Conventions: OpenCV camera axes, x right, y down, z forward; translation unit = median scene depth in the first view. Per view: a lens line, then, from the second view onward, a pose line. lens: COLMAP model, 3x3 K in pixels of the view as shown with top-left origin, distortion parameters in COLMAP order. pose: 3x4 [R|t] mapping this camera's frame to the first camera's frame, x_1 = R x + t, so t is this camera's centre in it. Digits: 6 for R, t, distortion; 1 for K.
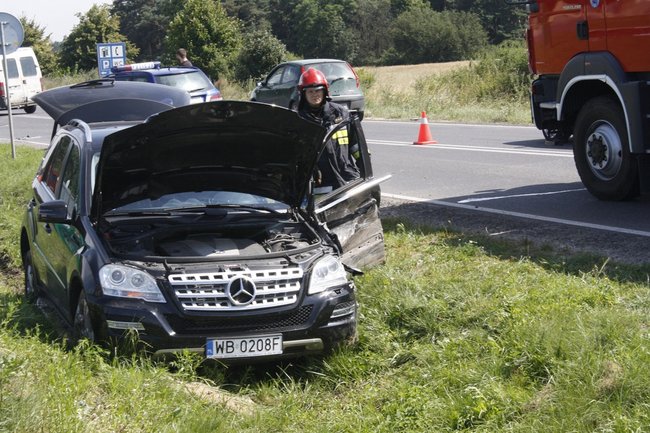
lens RADIAL K [[1562.4, 0, 325.0], [0, 1562.4, 216.5], [0, 0, 1]] dist [0.097349, 0.051114]
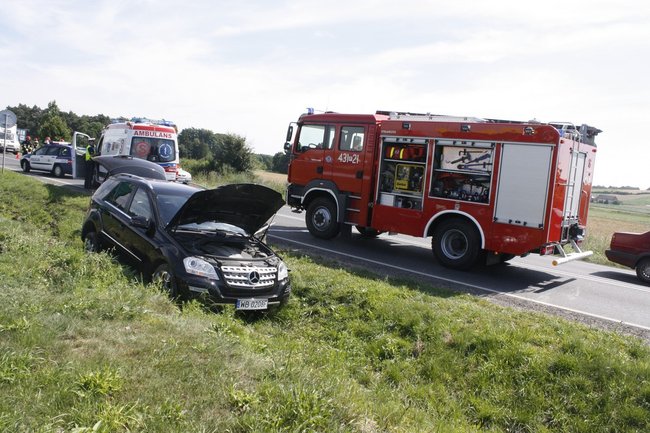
lens RADIAL K [[535.0, 0, 325.0], [0, 535.0, 216.5], [0, 0, 1]] dist [-0.157312, 0.142405]
pose [[0.887860, 0.136361, 0.439443, -0.278193], [-0.131213, 0.990454, -0.042238, -0.013681], [-0.441008, -0.020160, 0.897277, 0.320171]]
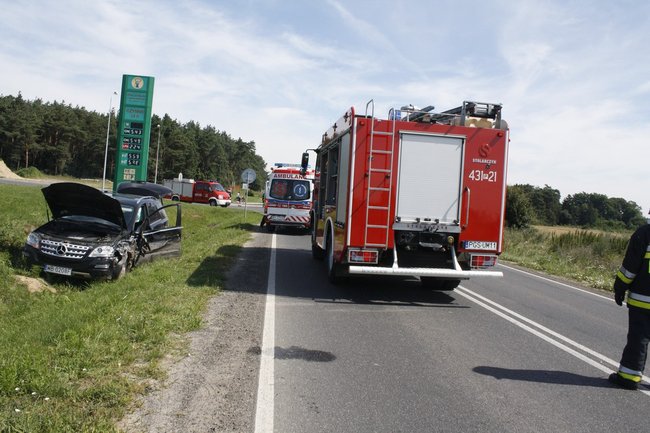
lens RADIAL K [[535.0, 0, 325.0], [0, 535.0, 216.5], [0, 0, 1]] dist [-0.157312, 0.142405]
pose [[0.945867, 0.164404, -0.279835, 0.620617], [-0.185319, 0.981415, -0.049809, -0.050971], [0.266445, 0.098972, 0.958755, 0.218909]]
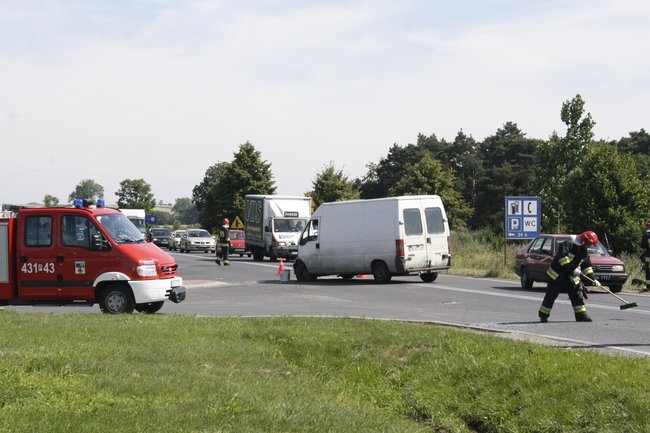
lens RADIAL K [[1562.4, 0, 325.0], [0, 1562.4, 216.5], [0, 0, 1]] dist [0.097349, 0.051114]
pose [[0.987551, 0.061591, -0.144739, -0.717035], [-0.076657, 0.991936, -0.100929, -0.097282], [0.137356, 0.110768, 0.984309, 1.394089]]
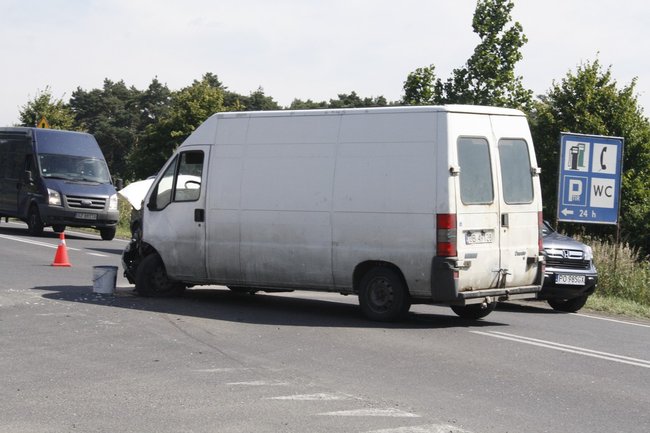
lens RADIAL K [[1562.4, 0, 325.0], [0, 1562.4, 216.5], [0, 0, 1]] dist [0.097349, 0.051114]
pose [[0.989346, 0.123416, 0.077217, -1.335461], [-0.115706, 0.988495, -0.097420, -0.287389], [-0.088352, 0.087448, 0.992243, 3.807837]]
